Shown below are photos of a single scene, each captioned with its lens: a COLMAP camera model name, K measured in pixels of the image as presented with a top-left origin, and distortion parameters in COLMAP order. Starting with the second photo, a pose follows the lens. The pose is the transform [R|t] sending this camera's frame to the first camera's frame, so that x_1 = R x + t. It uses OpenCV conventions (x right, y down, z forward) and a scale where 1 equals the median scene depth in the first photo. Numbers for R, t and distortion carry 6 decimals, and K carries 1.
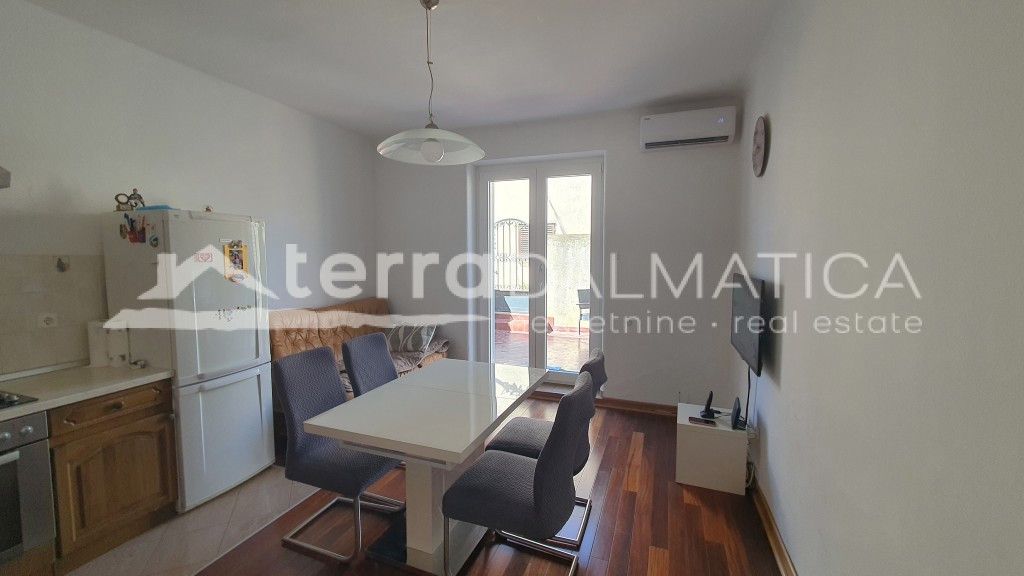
lens RADIAL K [[407.6, 0, 509.5], [0, 407.6, 286.2], [0, 0, 1]] dist [0.002540, 0.000191]
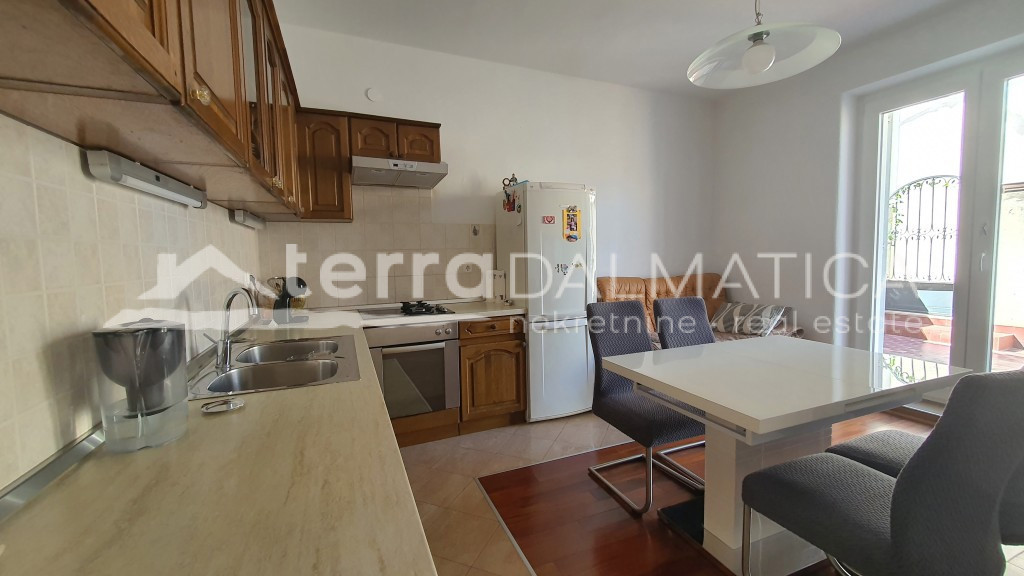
lens RADIAL K [[407.6, 0, 512.3], [0, 407.6, 283.4], [0, 0, 1]] dist [0.002540, 0.000191]
pose [[0.686816, 0.038437, -0.725814, 0.073730], [-0.037594, 0.999143, 0.017337, 0.107060], [0.725858, 0.015379, 0.687673, 0.086206]]
